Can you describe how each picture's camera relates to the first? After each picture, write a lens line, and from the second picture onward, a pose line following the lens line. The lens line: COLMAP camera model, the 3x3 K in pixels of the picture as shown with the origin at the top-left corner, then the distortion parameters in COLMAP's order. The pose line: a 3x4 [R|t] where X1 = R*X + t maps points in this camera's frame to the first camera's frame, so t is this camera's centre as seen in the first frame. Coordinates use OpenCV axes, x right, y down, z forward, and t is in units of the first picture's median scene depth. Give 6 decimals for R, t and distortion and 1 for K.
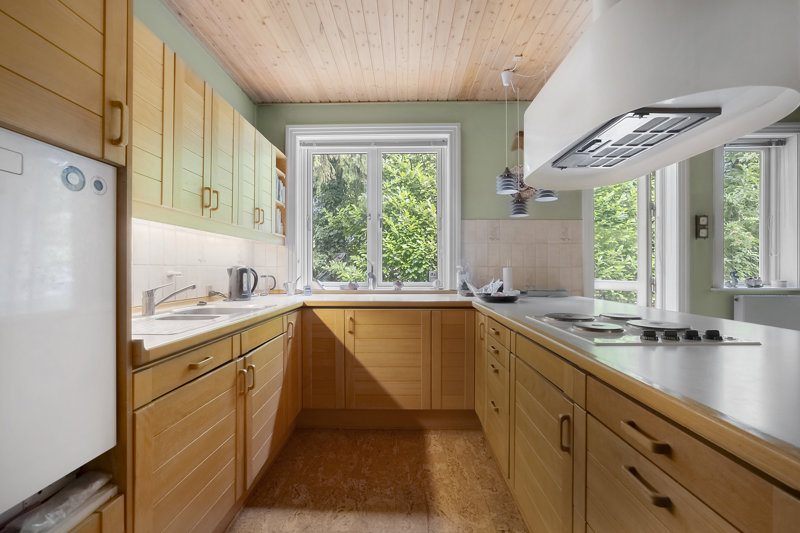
lens RADIAL K [[348.2, 0, 393.4], [0, 348.2, 253.5], [0, 0, 1]] dist [-0.028372, 0.014036]
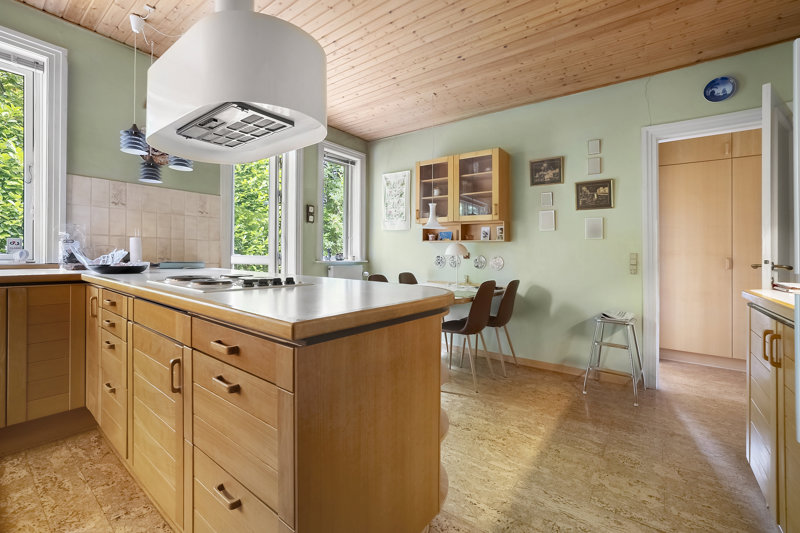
lens RADIAL K [[348.2, 0, 393.4], [0, 348.2, 253.5], [0, 0, 1]] dist [-0.028372, 0.014036]
pose [[0.593524, 0.007847, 0.804778, 0.006385], [-0.053130, 0.998153, 0.029451, 0.022076], [-0.803061, -0.060238, 0.592845, -0.078743]]
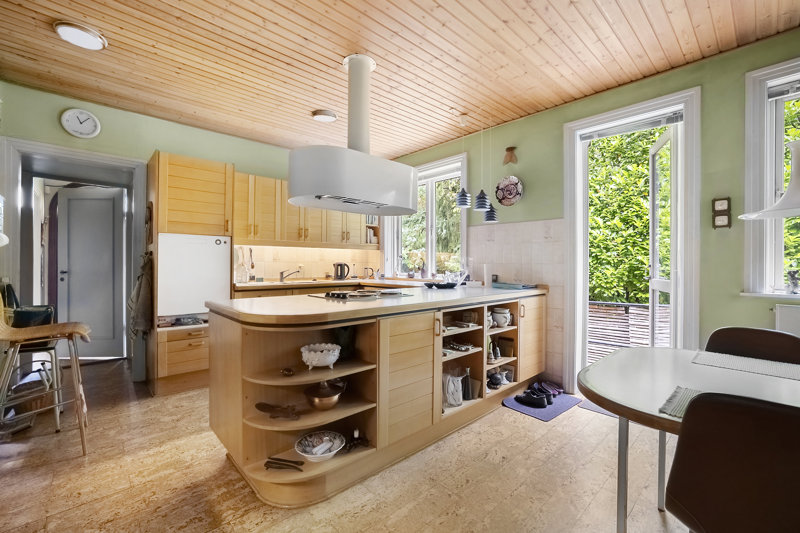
lens RADIAL K [[332.3, 0, 400.0], [0, 332.3, 266.5], [0, 0, 1]] dist [-0.056982, 0.011710]
pose [[0.687026, 0.006498, -0.726604, 1.086006], [0.025058, 0.999153, 0.032629, 0.003871], [0.726201, -0.040624, 0.686281, -0.049429]]
